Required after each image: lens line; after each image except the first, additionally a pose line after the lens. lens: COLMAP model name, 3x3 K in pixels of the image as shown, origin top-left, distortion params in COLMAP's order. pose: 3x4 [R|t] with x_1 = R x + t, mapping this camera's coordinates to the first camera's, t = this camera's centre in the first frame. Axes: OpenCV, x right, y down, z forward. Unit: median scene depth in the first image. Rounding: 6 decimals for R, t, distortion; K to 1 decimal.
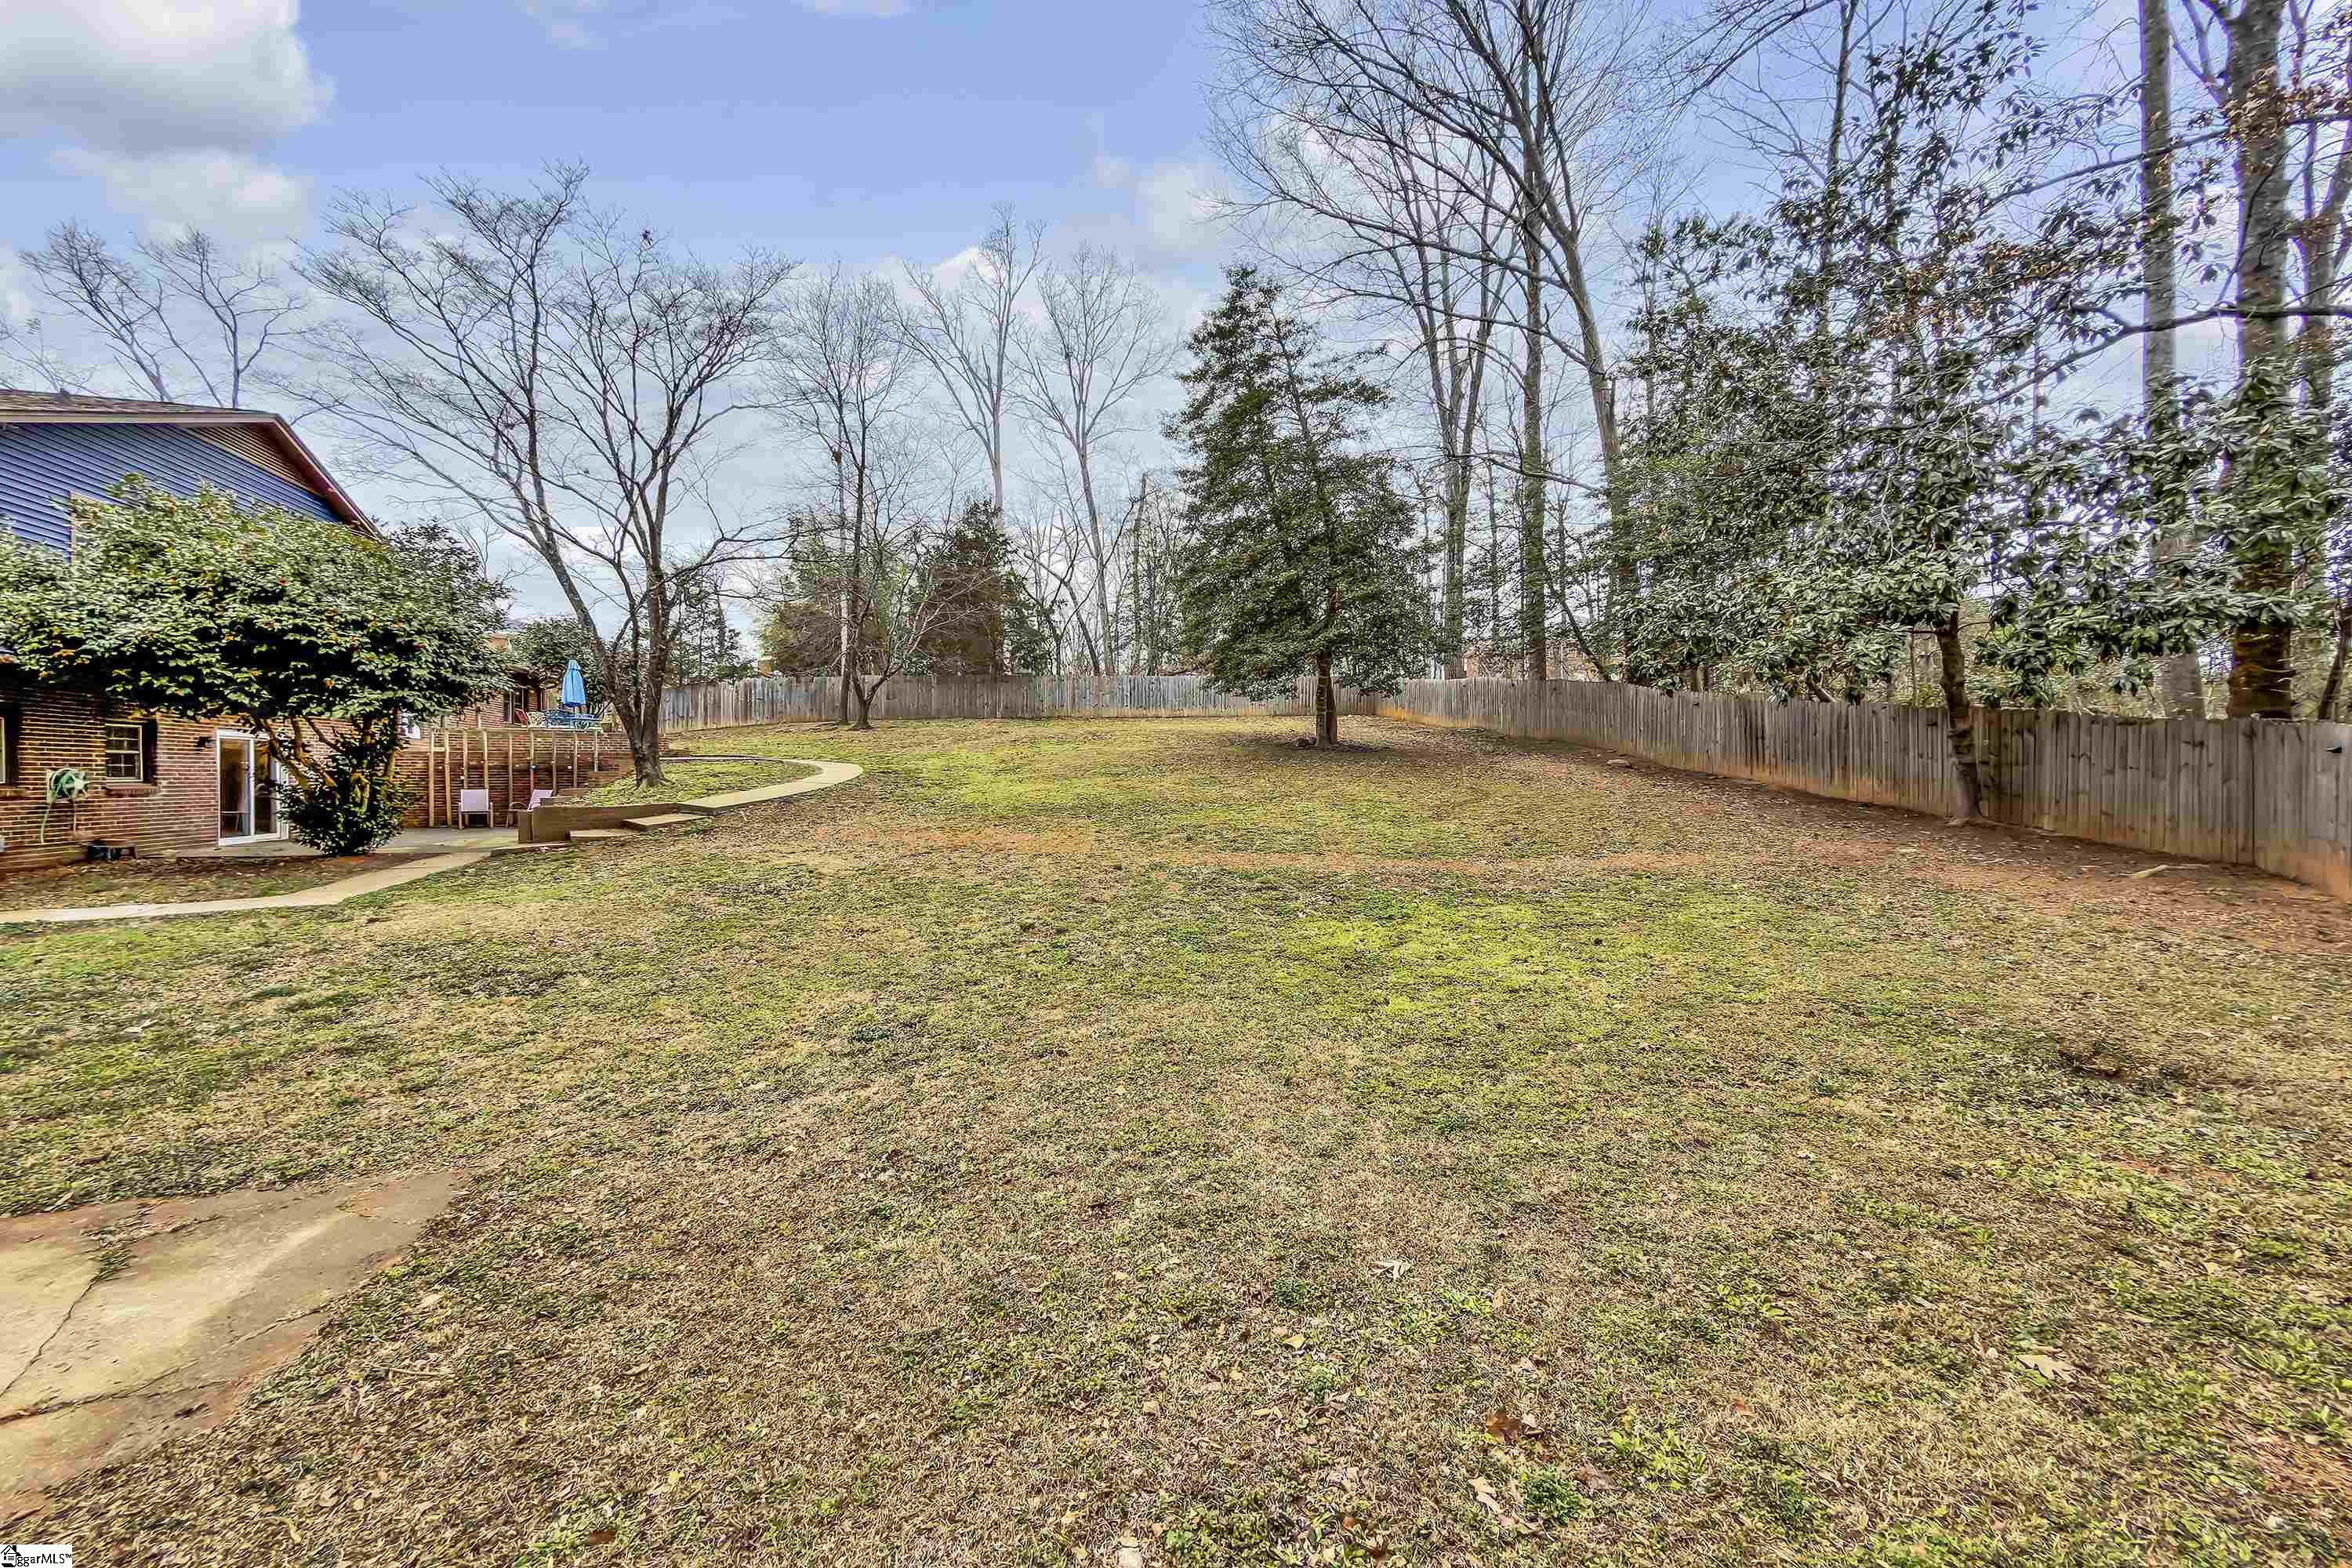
lens RADIAL K [[960.1, 0, 1176.0], [0, 960.1, 784.0], [0, 0, 1]] dist [-0.001578, -0.000182]
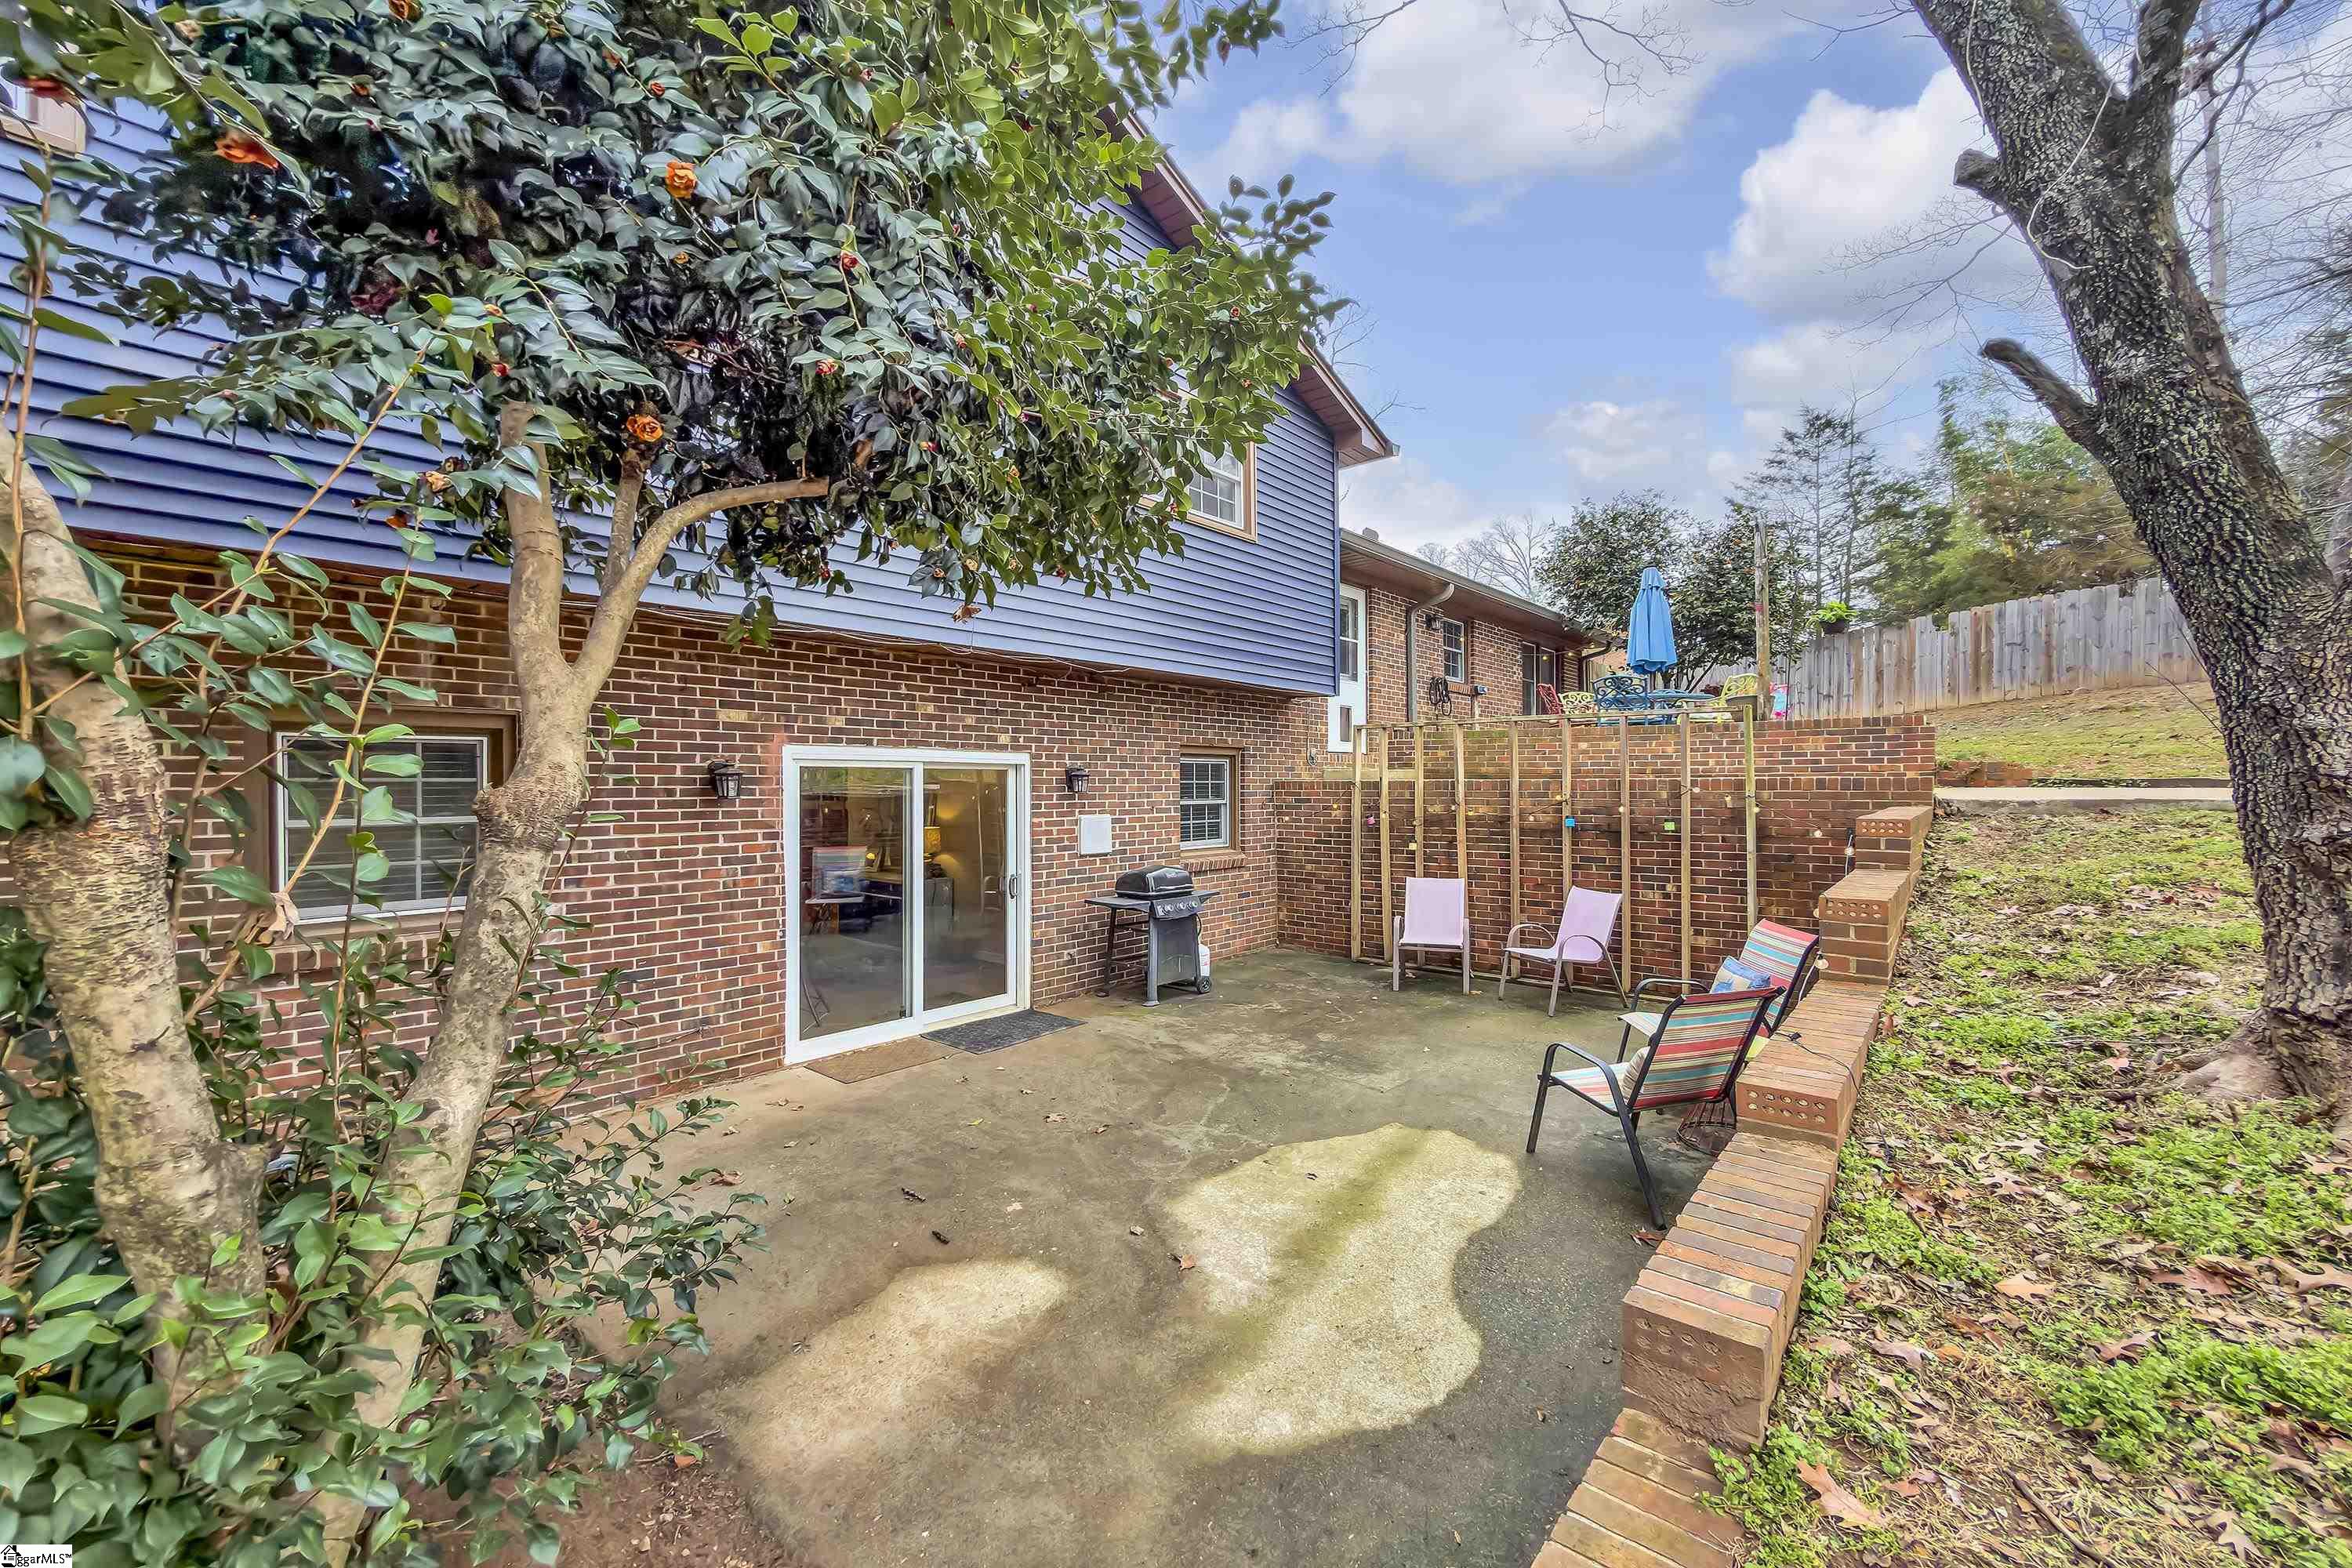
lens RADIAL K [[960.1, 0, 1176.0], [0, 960.1, 784.0], [0, 0, 1]] dist [-0.001578, -0.000182]
pose [[0.555031, -0.001474, -0.831828, -0.442885], [-0.004579, 0.999978, -0.004827, -0.028731], [0.831817, 0.006489, 0.555012, 0.661884]]
